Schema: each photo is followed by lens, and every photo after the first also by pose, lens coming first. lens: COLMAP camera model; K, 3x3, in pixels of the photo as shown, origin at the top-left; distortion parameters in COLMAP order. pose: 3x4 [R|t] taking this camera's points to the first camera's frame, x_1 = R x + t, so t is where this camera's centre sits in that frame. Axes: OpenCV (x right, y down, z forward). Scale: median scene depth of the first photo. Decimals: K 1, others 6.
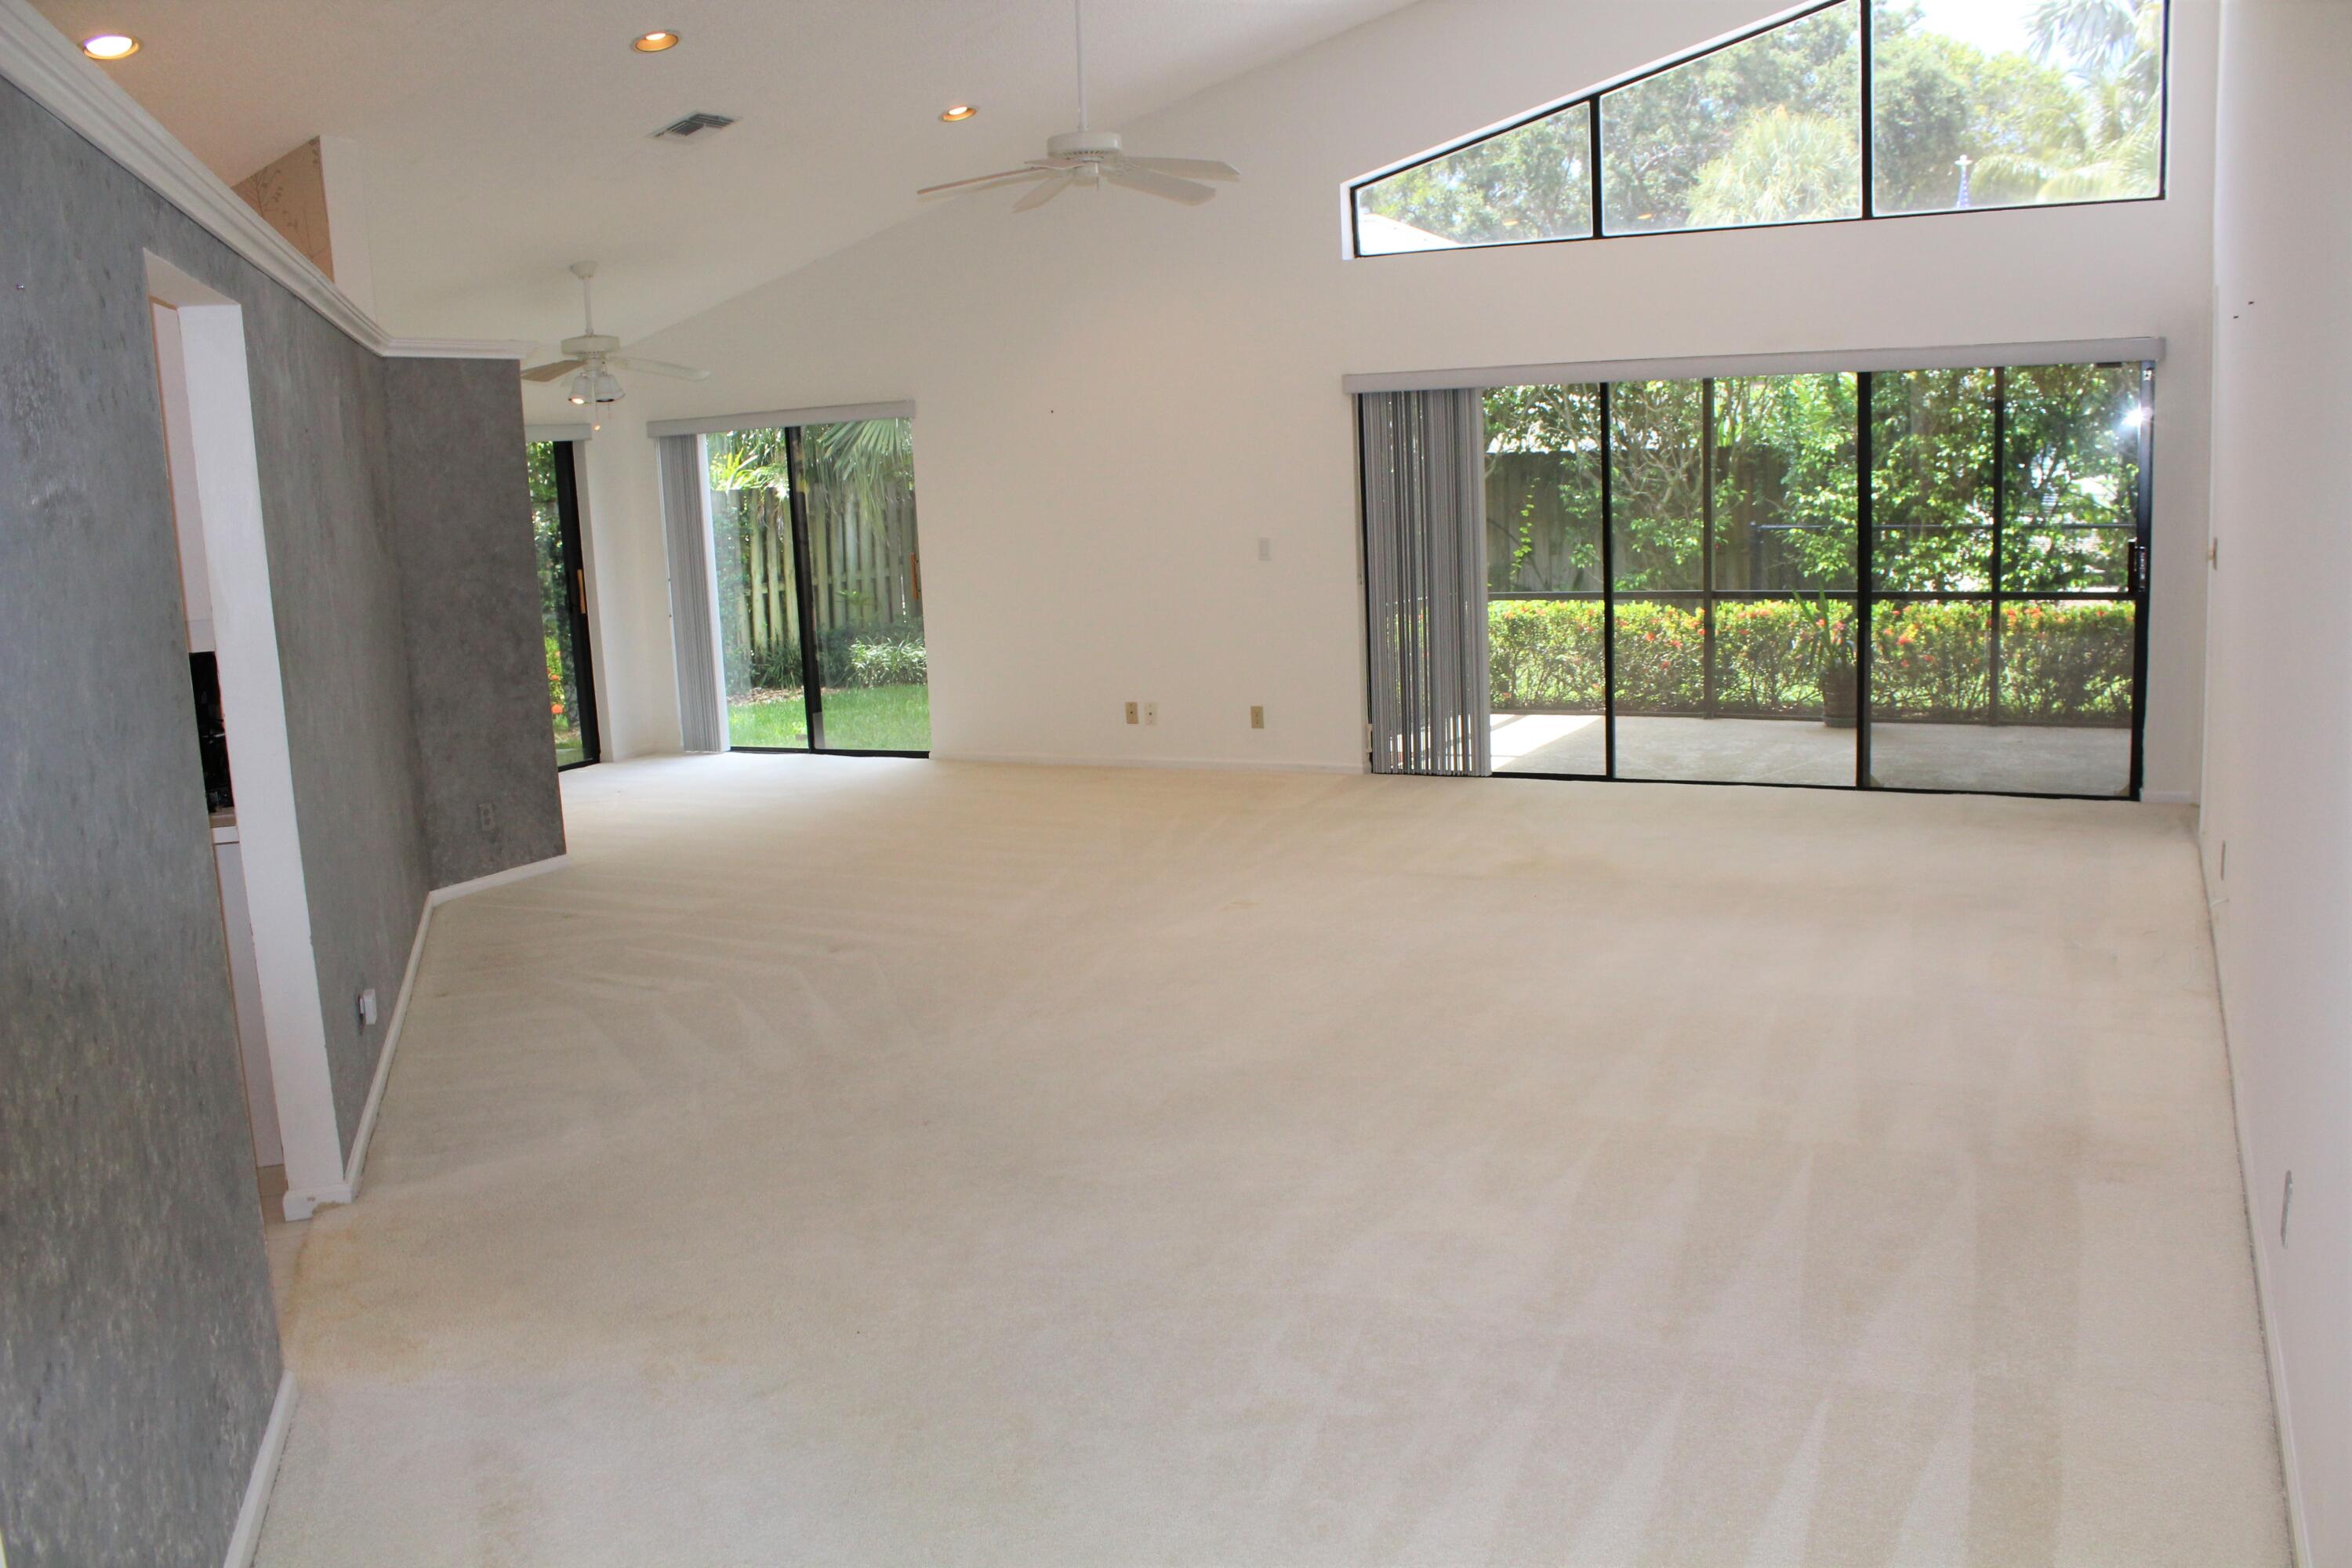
lens RADIAL K [[1950.0, 0, 1183.8], [0, 1950.0, 793.4], [0, 0, 1]] dist [-0.156542, 0.118142]
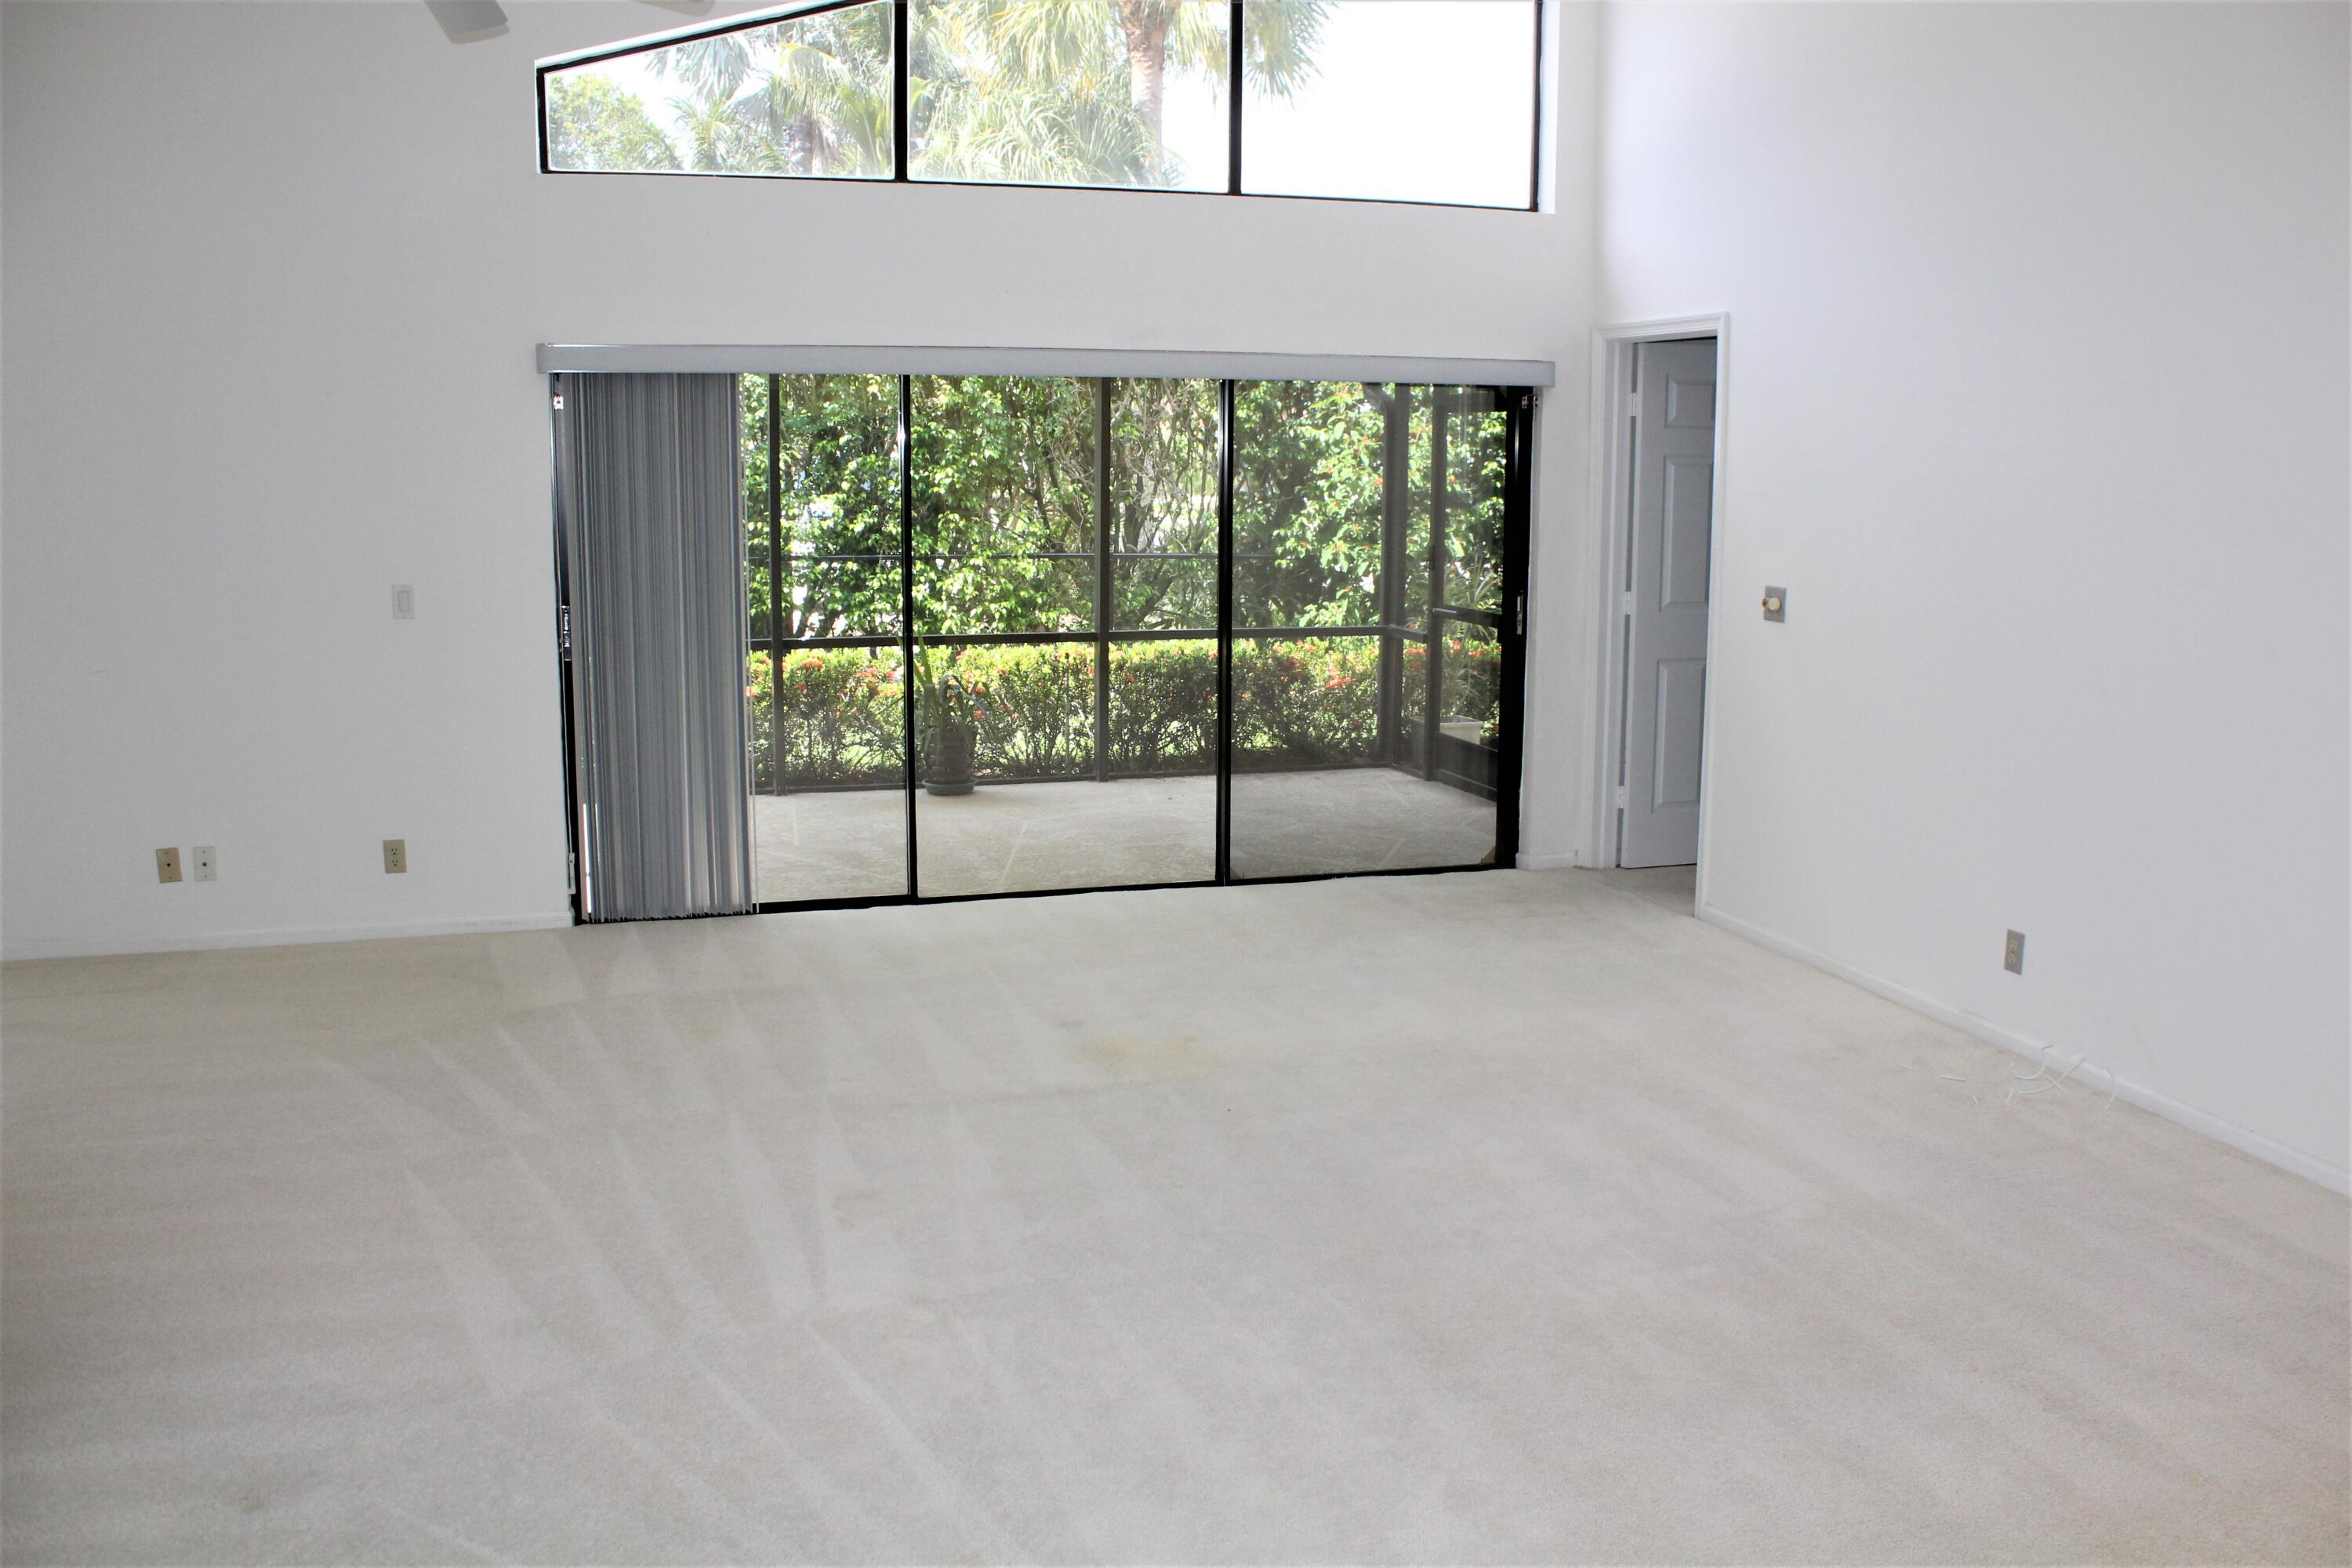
lens RADIAL K [[1950.0, 0, 1183.8], [0, 1950.0, 793.4], [0, 0, 1]] dist [-0.156542, 0.118142]
pose [[0.729437, -0.072347, 0.680211, -0.215876], [0.079816, 0.996601, 0.020406, -0.054980], [-0.679375, 0.039407, 0.732732, 0.362392]]
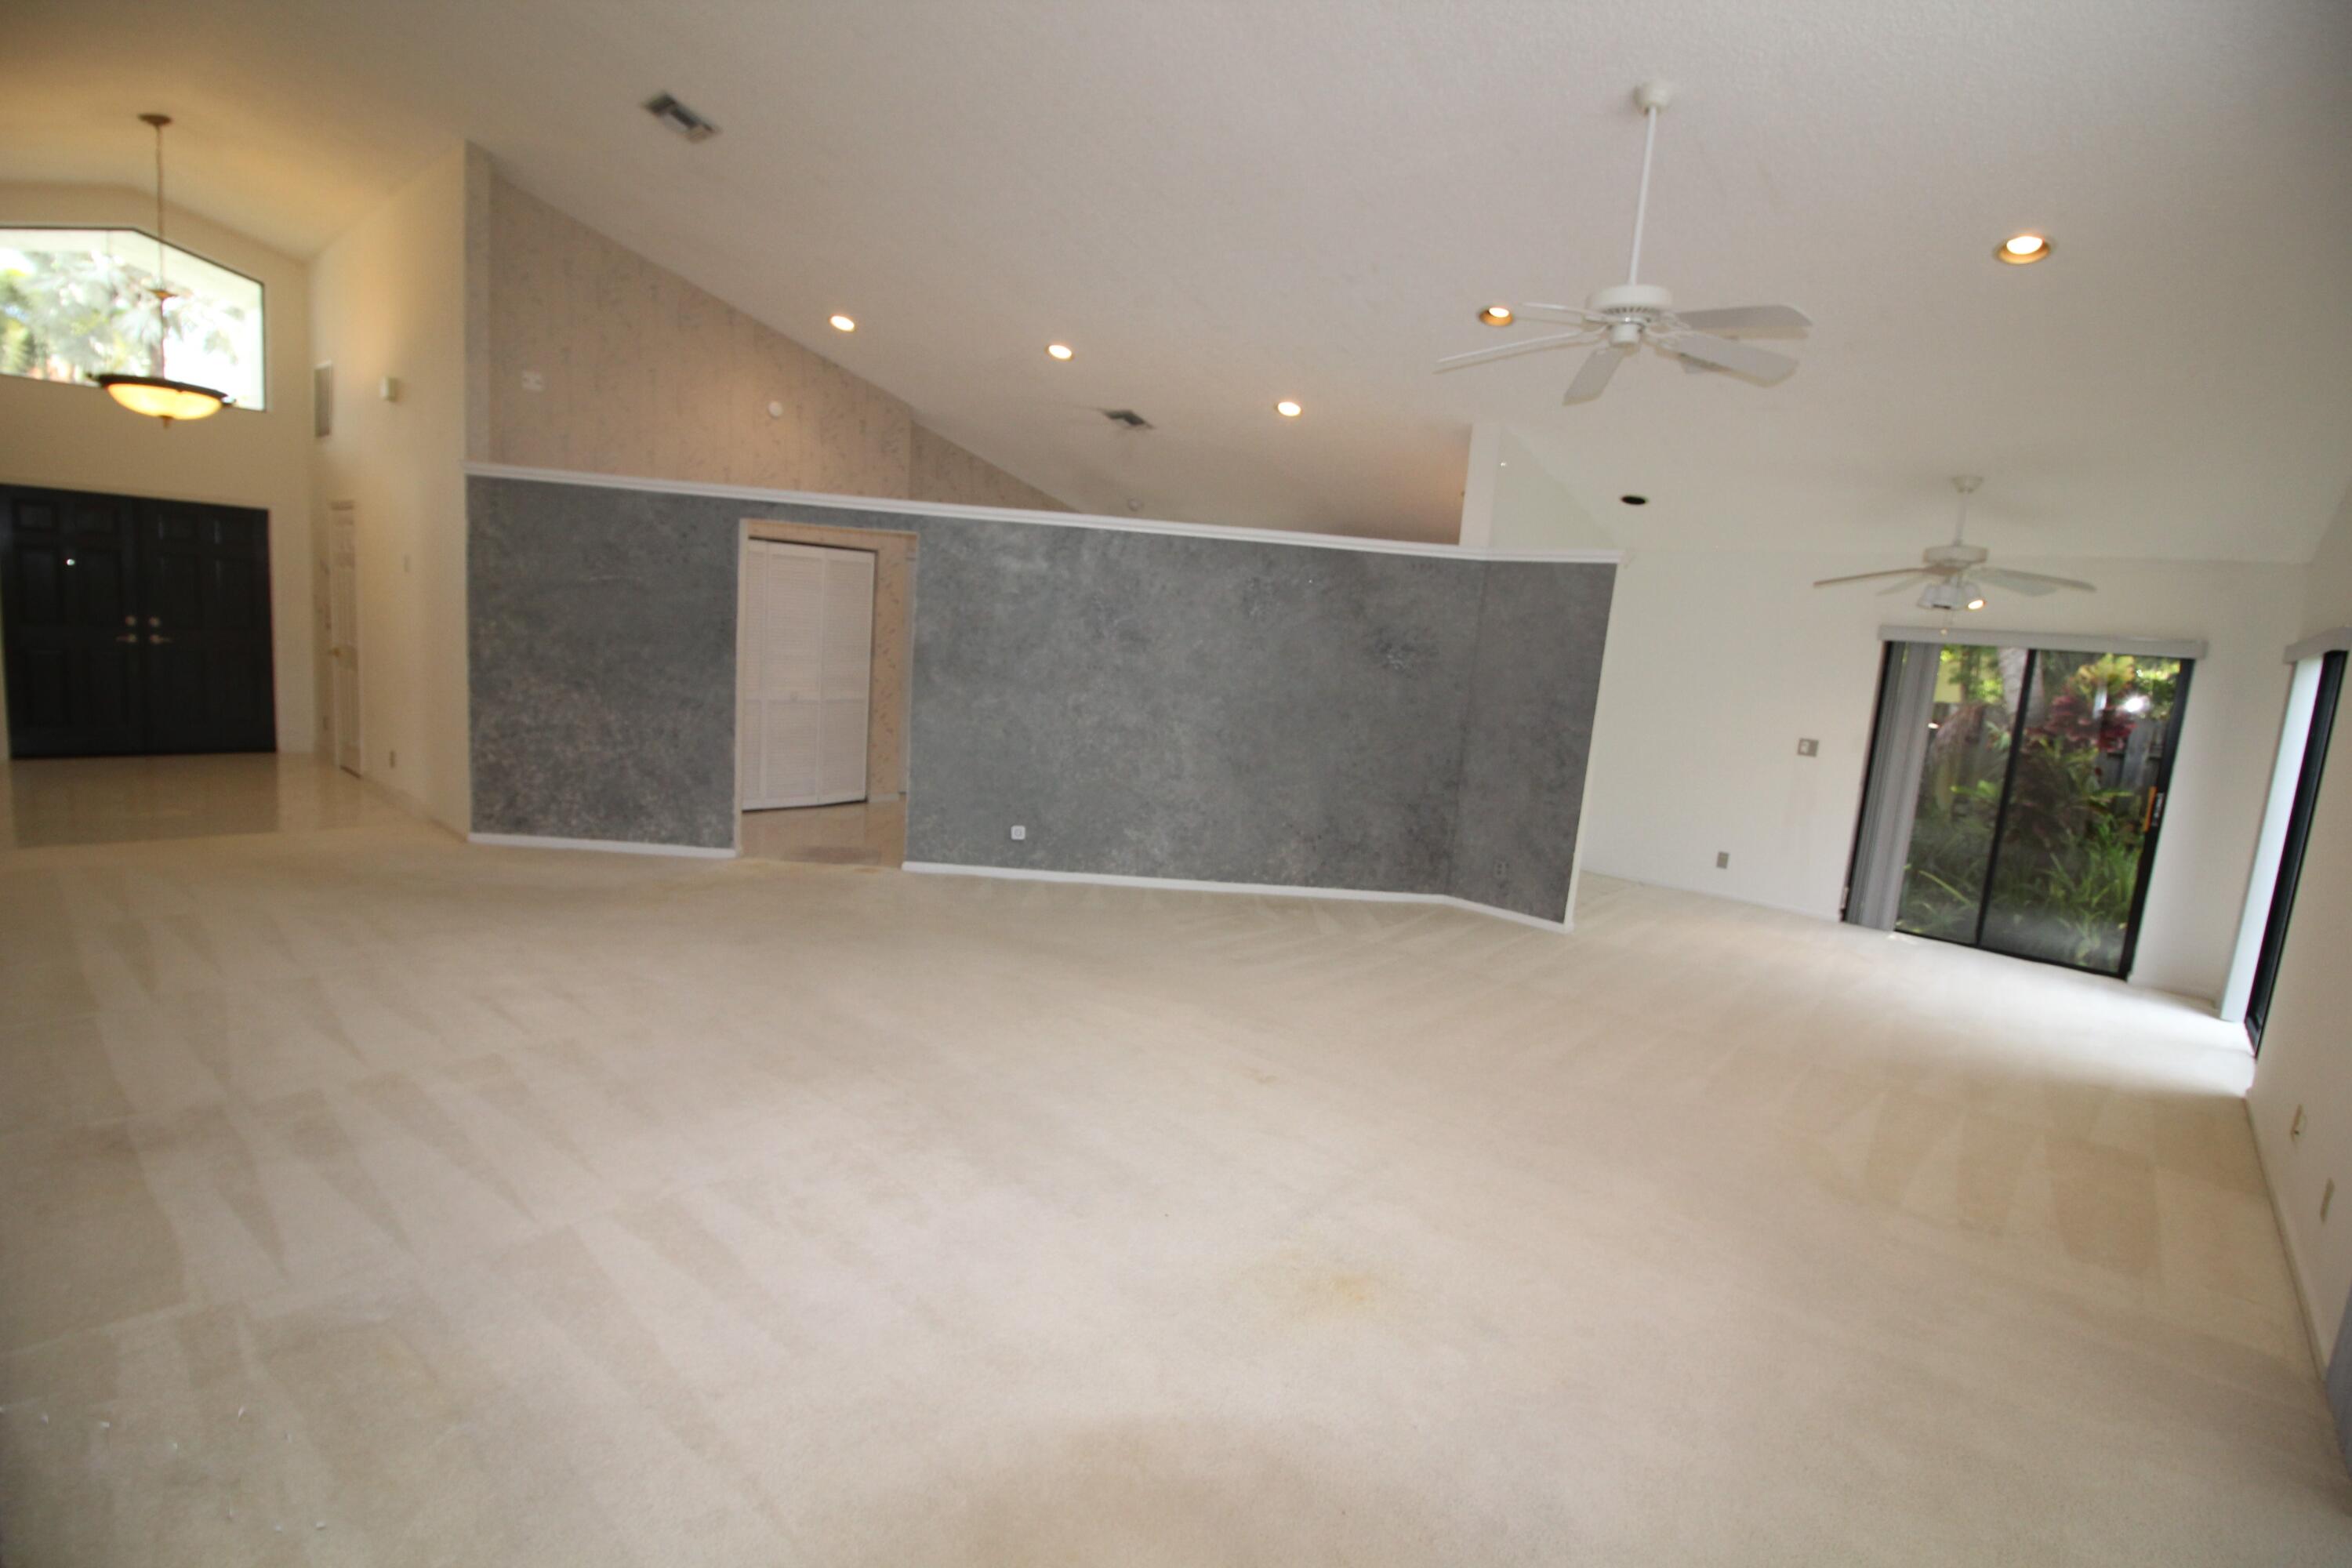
lens RADIAL K [[1186.1, 0, 1176.0], [0, 1186.1, 784.0], [0, 0, 1]] dist [0.013677, -0.000028]
pose [[-0.214523, 0.180222, -0.959948, 0.467777], [-0.224699, 0.947361, 0.228073, -0.169757], [0.950521, 0.264626, -0.162735, 0.739270]]
